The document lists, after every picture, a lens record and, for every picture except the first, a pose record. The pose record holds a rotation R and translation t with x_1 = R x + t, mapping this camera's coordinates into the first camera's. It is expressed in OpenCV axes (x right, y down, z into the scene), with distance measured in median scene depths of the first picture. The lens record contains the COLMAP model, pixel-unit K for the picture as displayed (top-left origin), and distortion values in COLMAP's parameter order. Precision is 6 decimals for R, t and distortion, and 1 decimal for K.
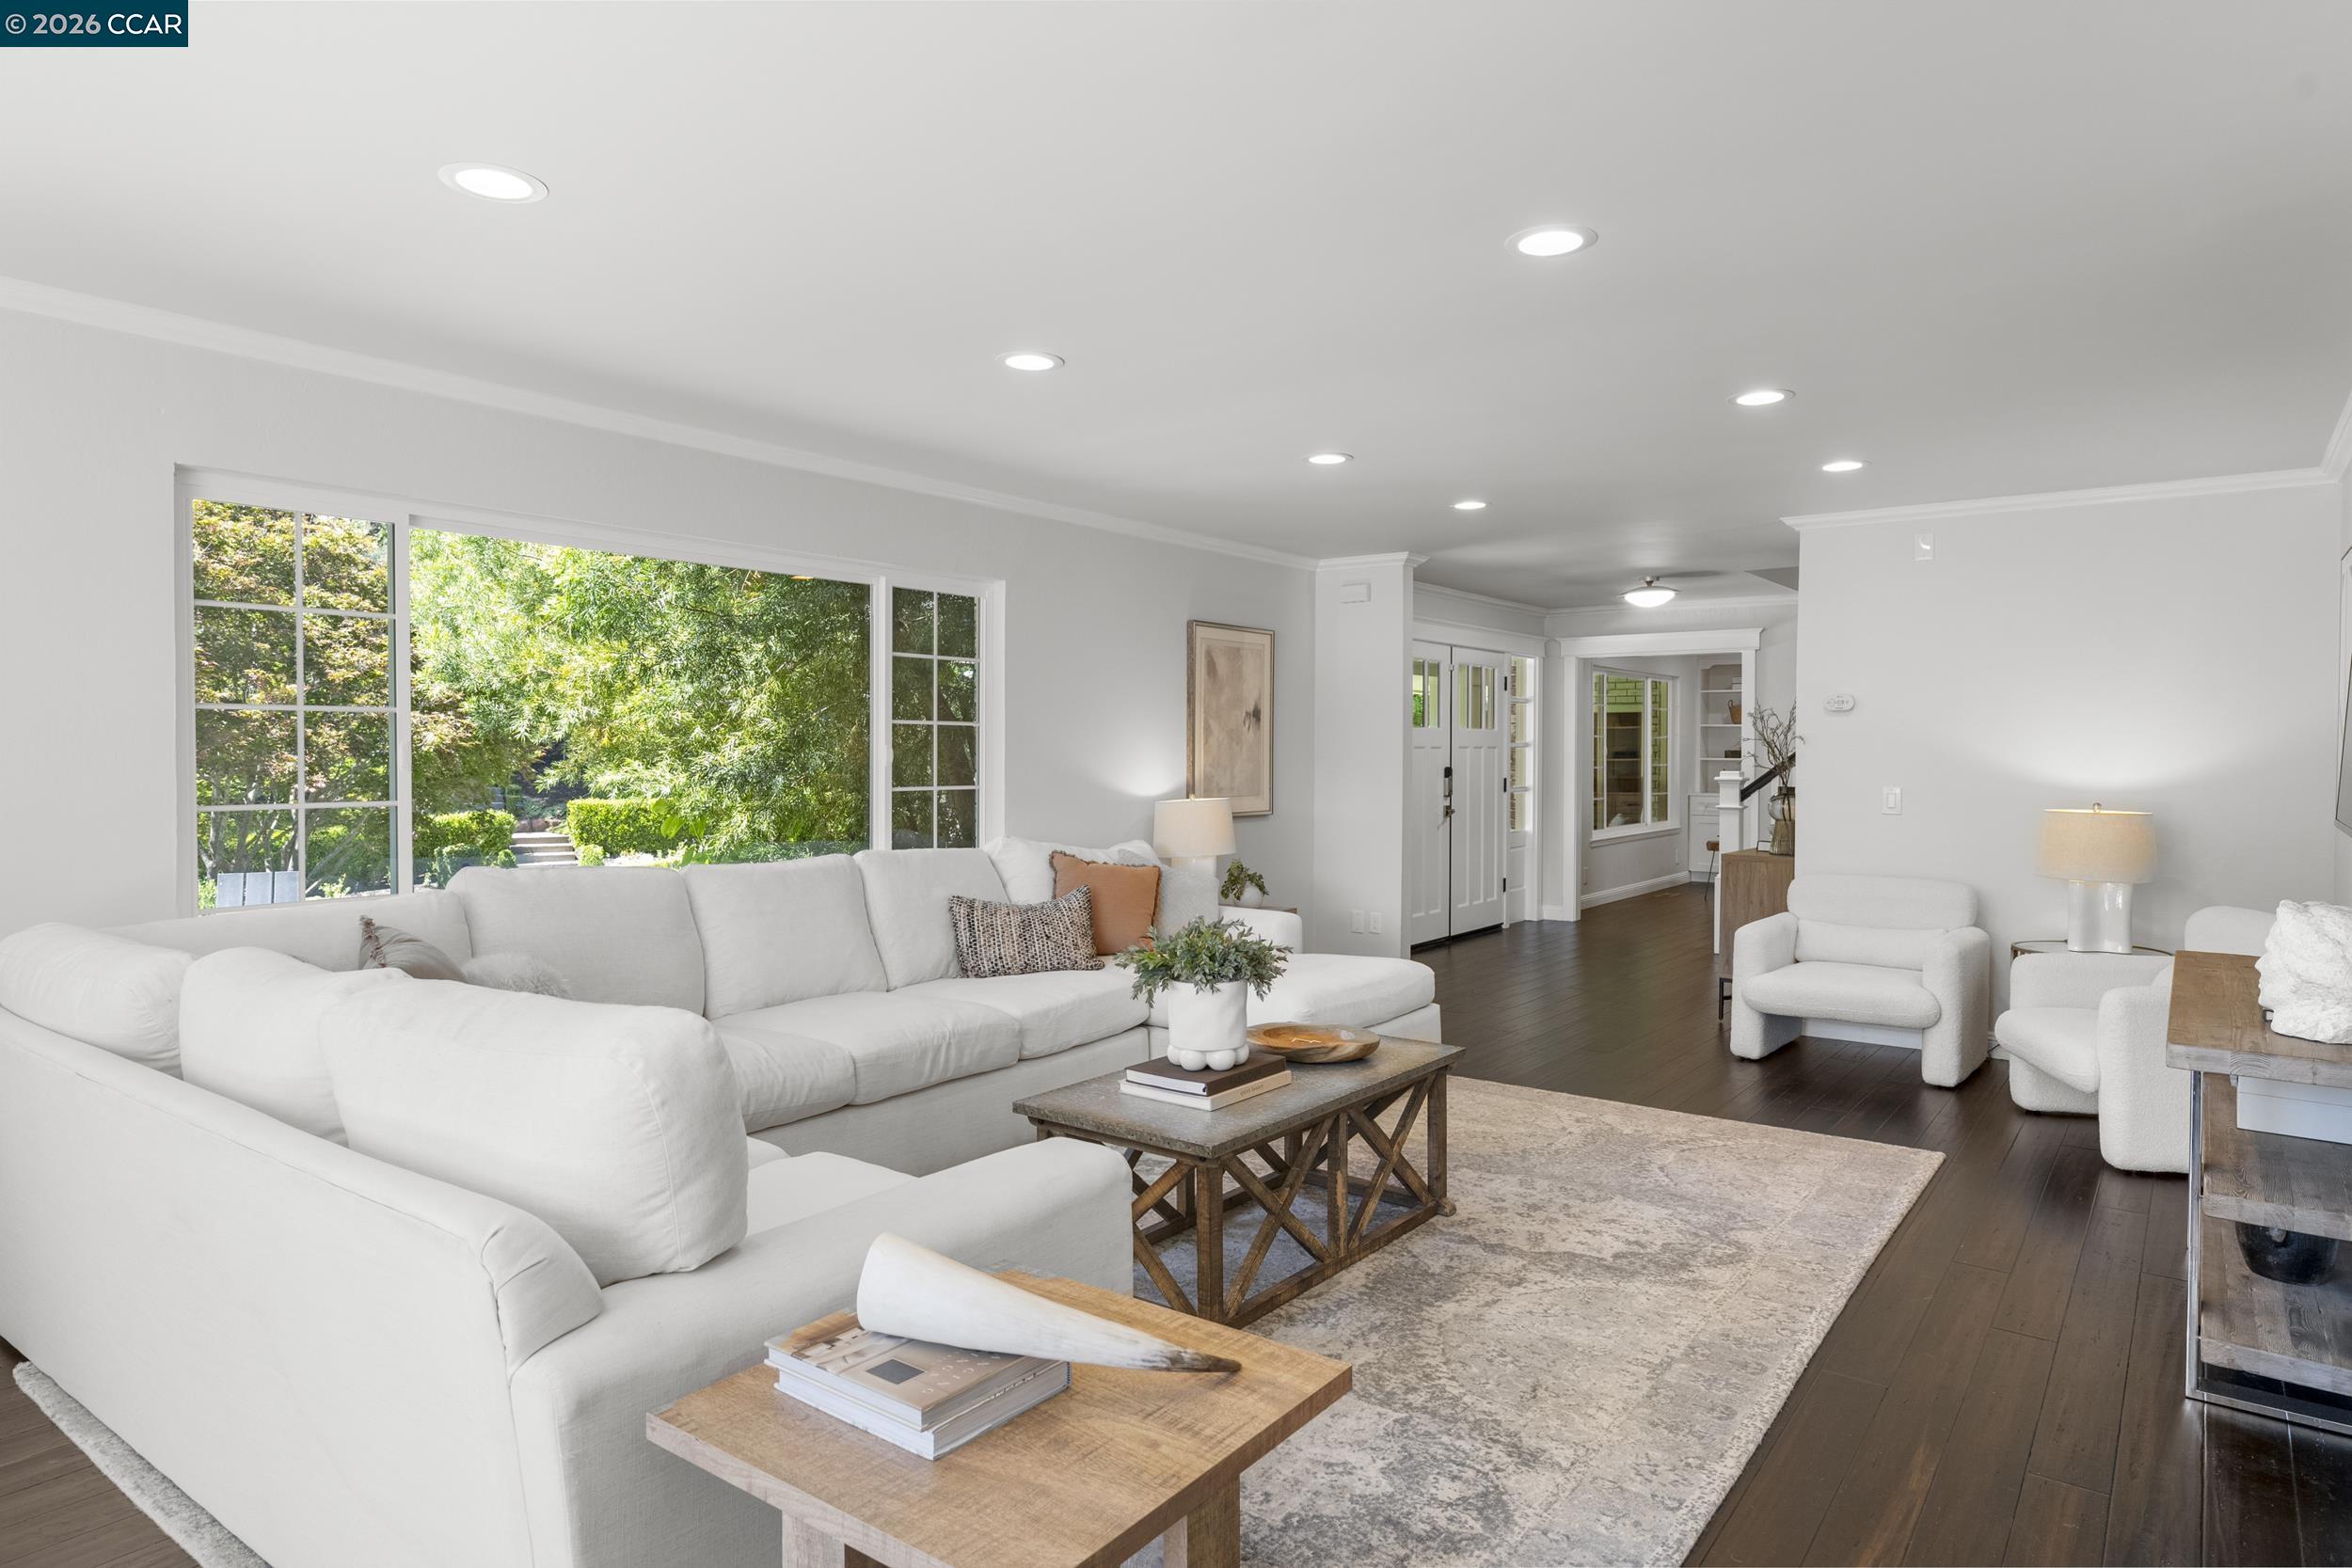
lens RADIAL K [[1384.7, 0, 1173.8], [0, 1384.7, 780.0], [0, 0, 1]] dist [0.000955, 0.000387]
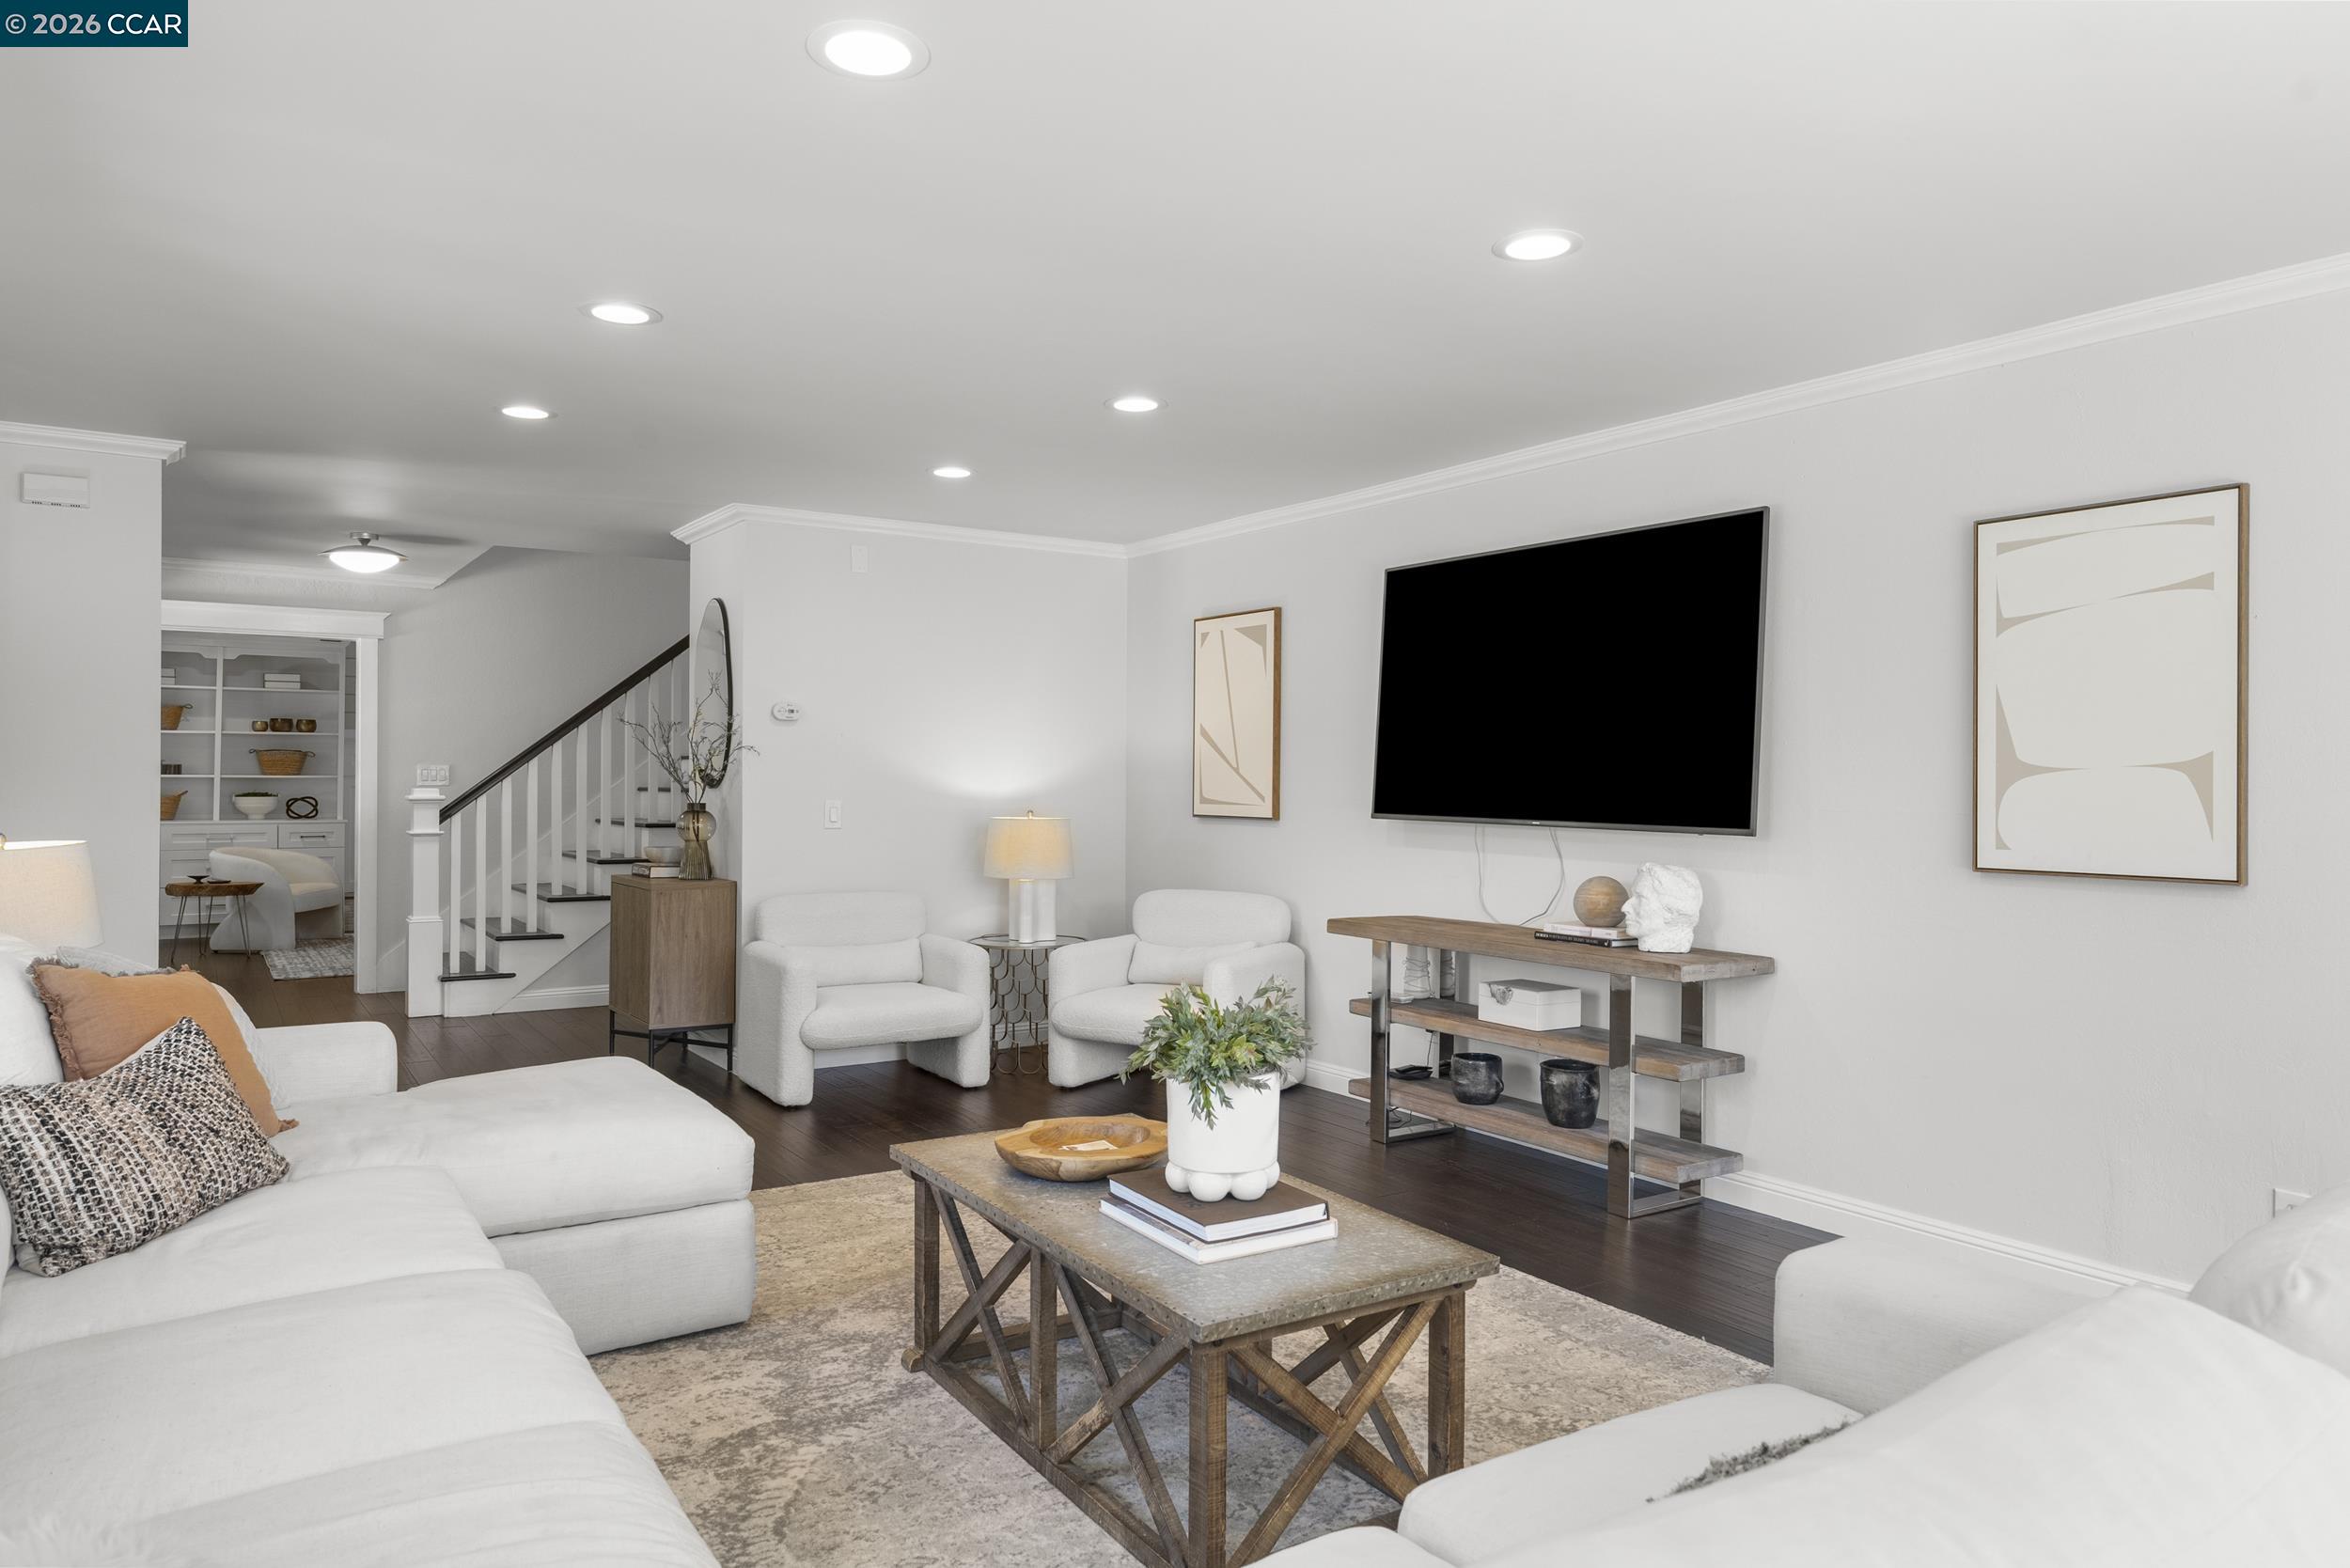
lens RADIAL K [[1498.3, 0, 1179.5], [0, 1498.3, 777.4], [0, 0, 1]] dist [-0.006169, 0.000026]
pose [[0.330143, -0.002552, 0.943927, -0.658440], [0.016875, 0.999852, -0.003199, -0.004948], [-0.943780, 0.016985, 0.330138, 0.707611]]
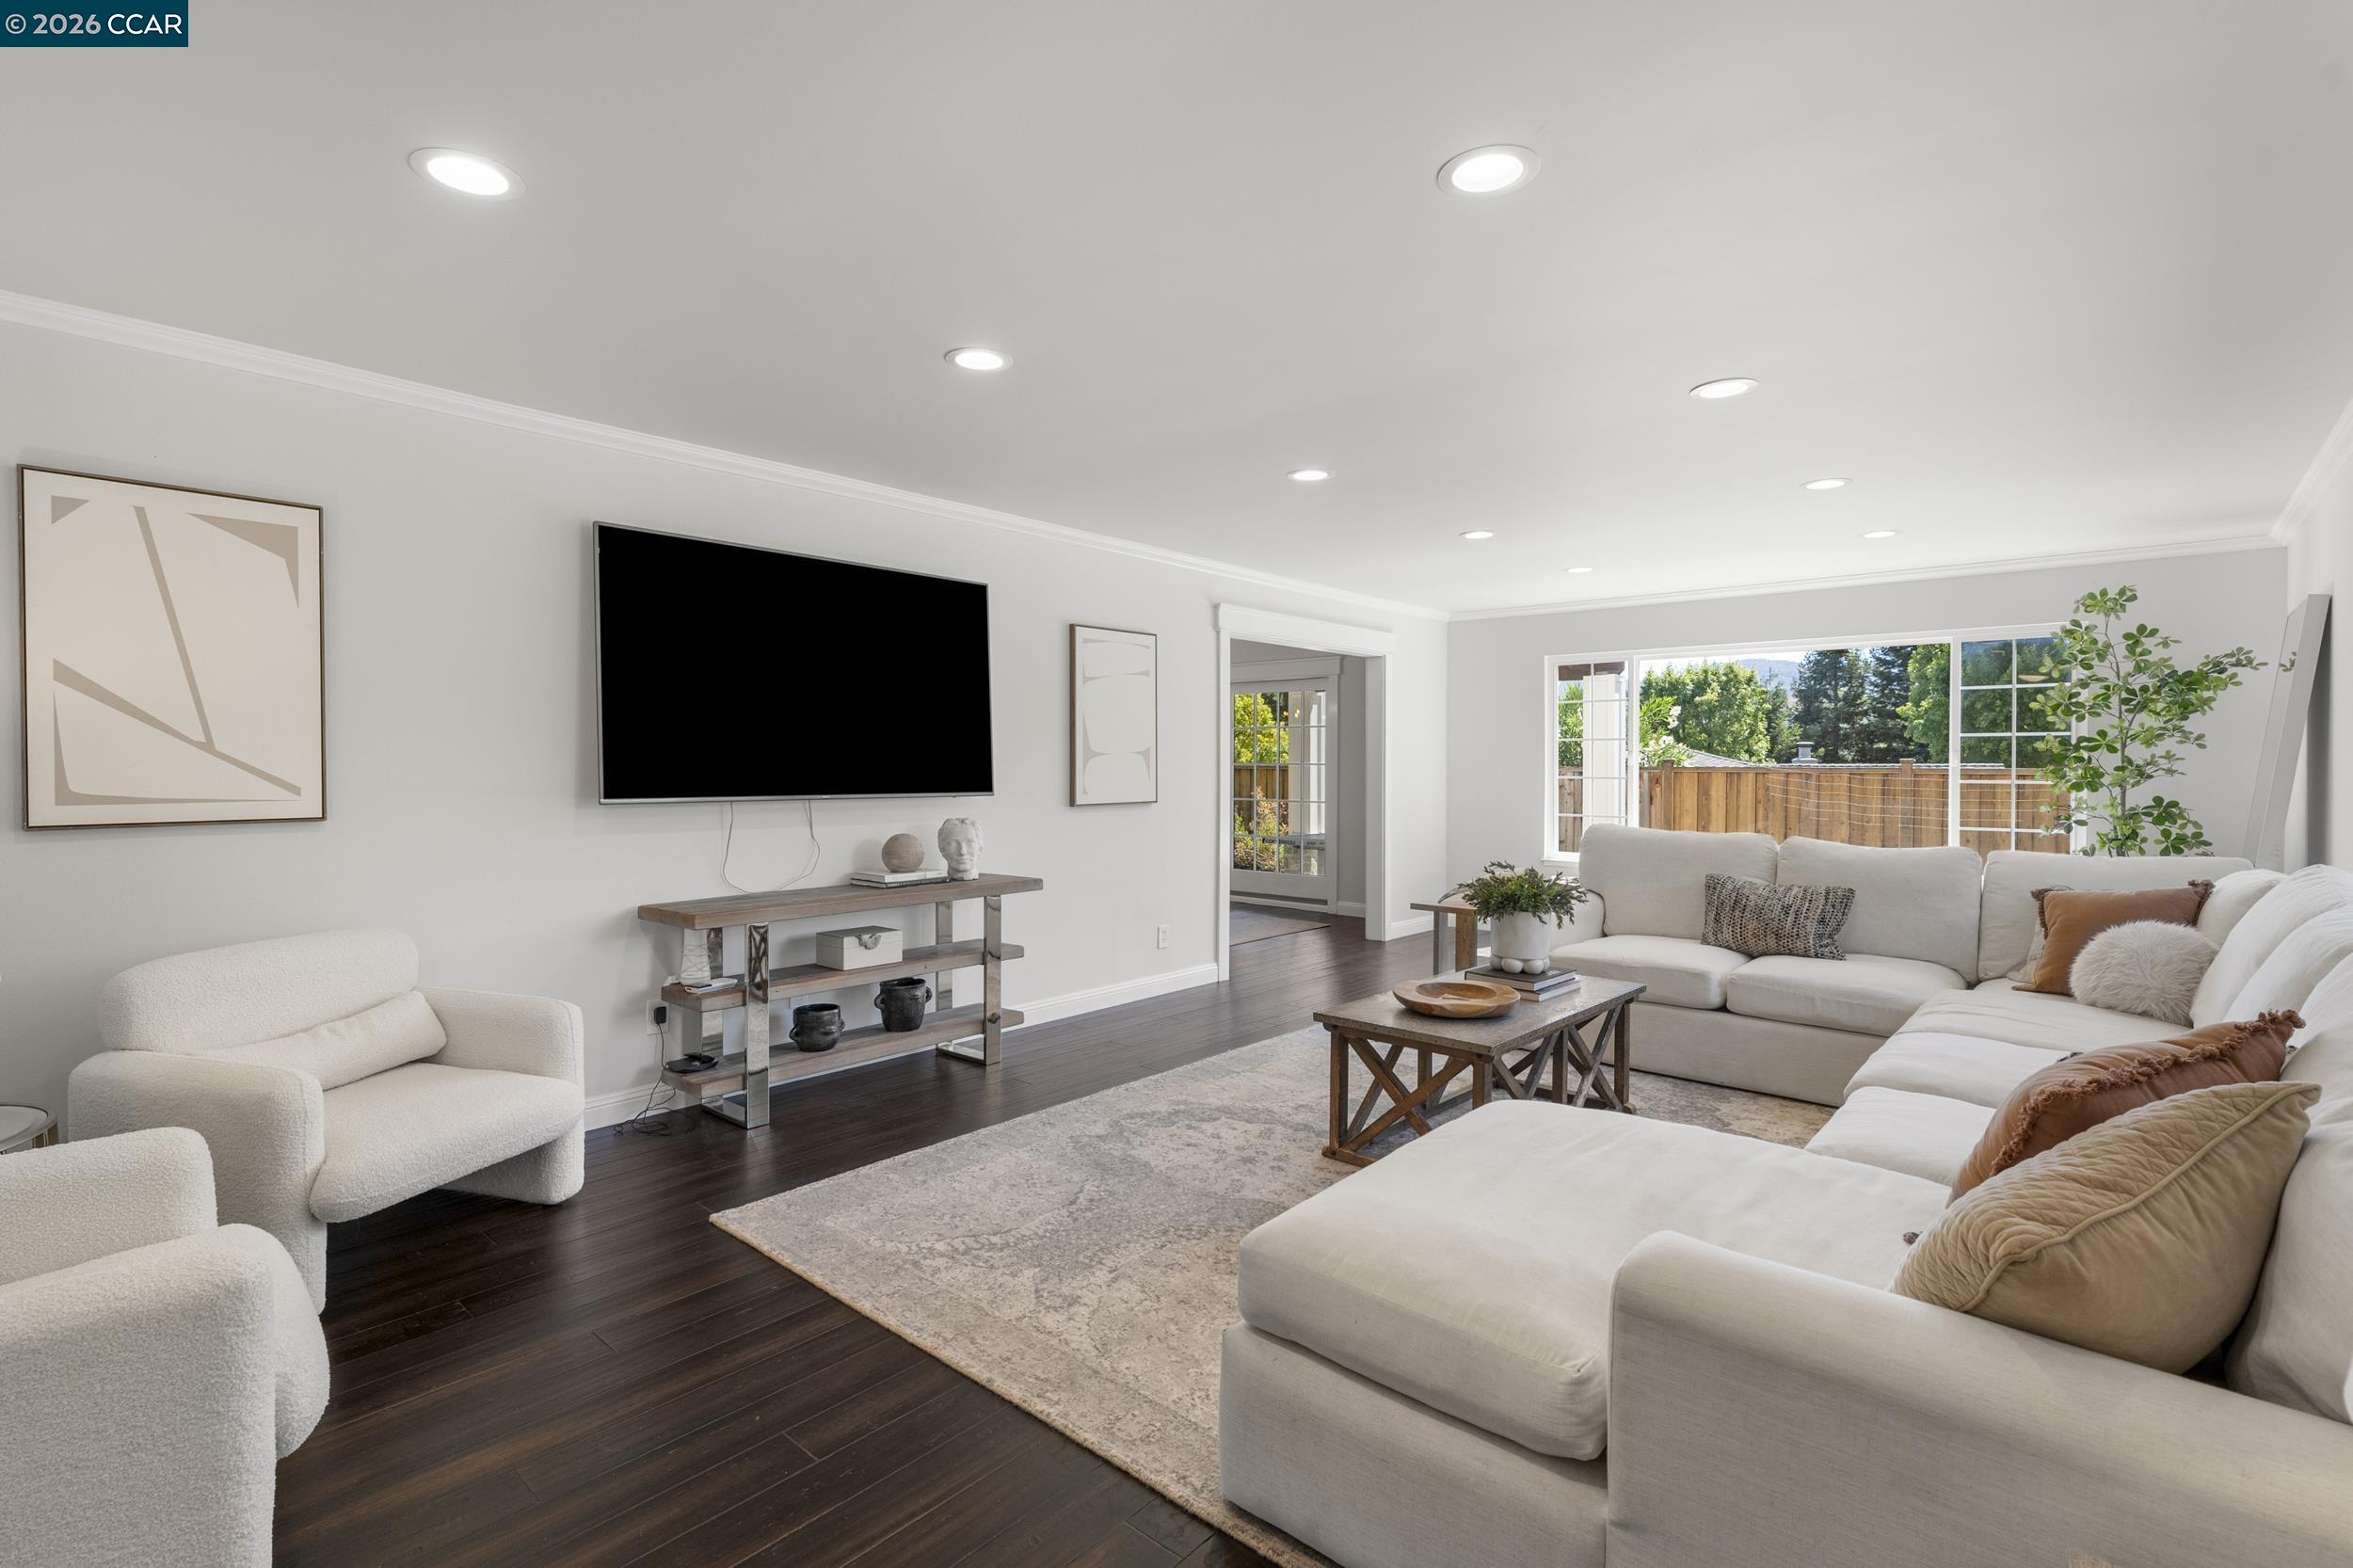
lens RADIAL K [[1059.8, 0, 1176.8], [0, 1059.8, 782.4], [0, 0, 1]] dist [0.000260, 0.000138]
pose [[-0.996706, -0.009319, 0.080563, 0.266871], [-0.005688, 0.998962, 0.045186, -0.030781], [-0.080901, 0.044579, -0.995725, 1.941644]]
